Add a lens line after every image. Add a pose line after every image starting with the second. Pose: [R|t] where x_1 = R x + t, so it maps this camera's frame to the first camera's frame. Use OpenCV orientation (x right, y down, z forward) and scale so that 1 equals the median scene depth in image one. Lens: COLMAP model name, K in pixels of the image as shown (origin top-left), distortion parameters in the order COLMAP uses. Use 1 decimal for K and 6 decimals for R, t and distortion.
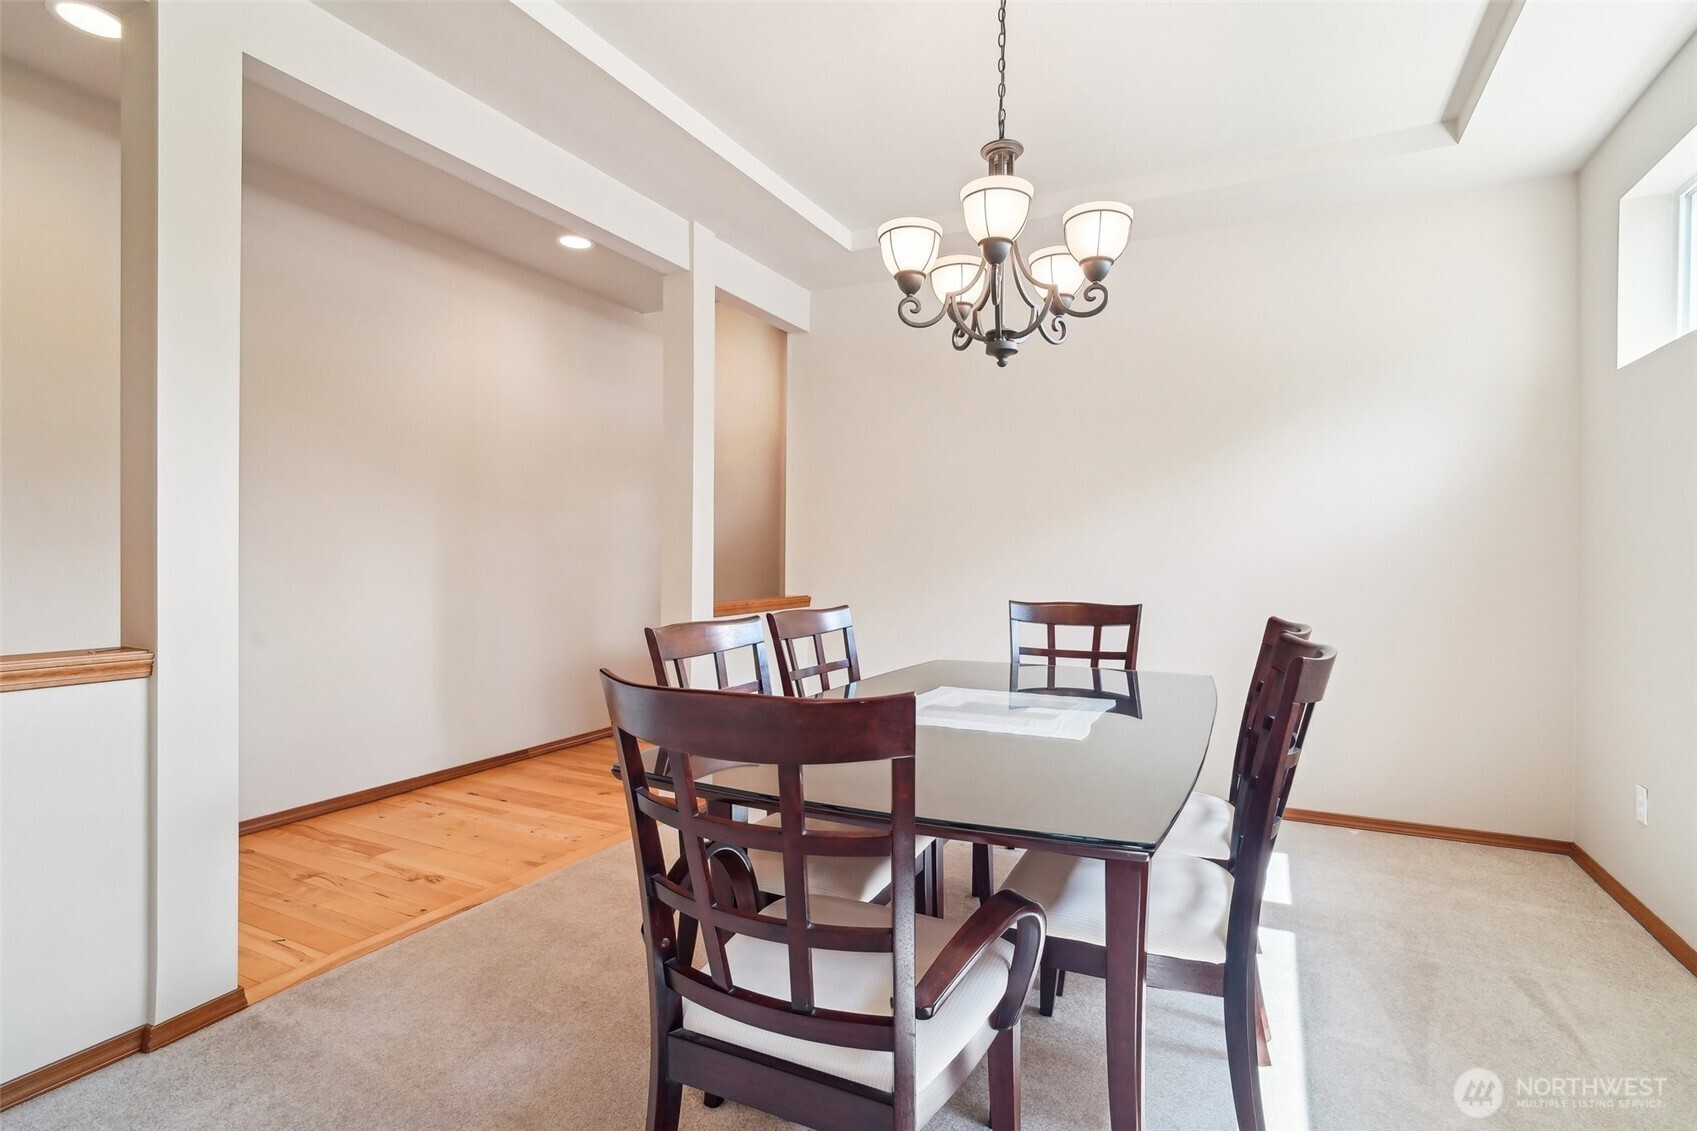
lens RADIAL K [[851.1, 0, 848.5], [0, 851.1, 565.5], [0, 0, 1]] dist [-0.020812, -0.000398]
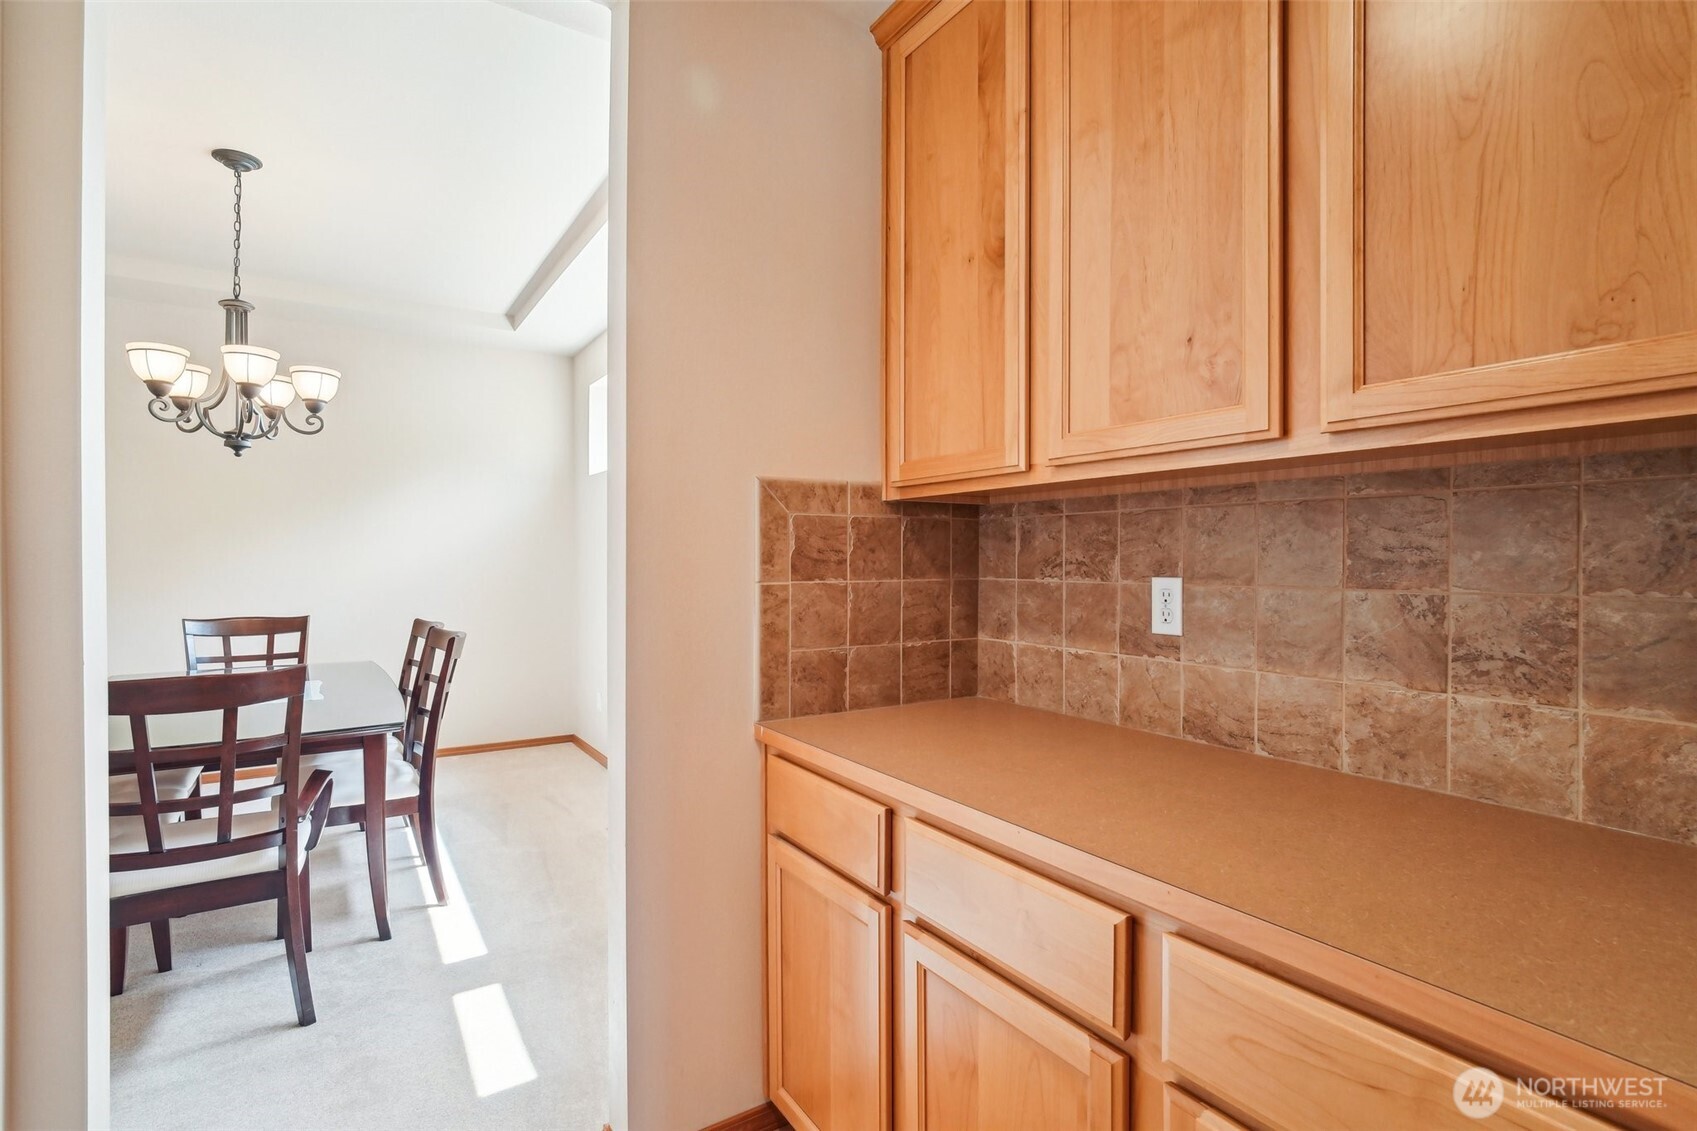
lens RADIAL K [[816.7, 0, 848.9], [0, 816.7, 548.6], [0, 0, 1]] dist [-0.012961, 0.000422]
pose [[0.519033, 0.004102, 0.854744, -0.448614], [0.013753, 0.999819, -0.013150, -0.046133], [-0.854643, 0.018581, 0.518883, -0.585004]]
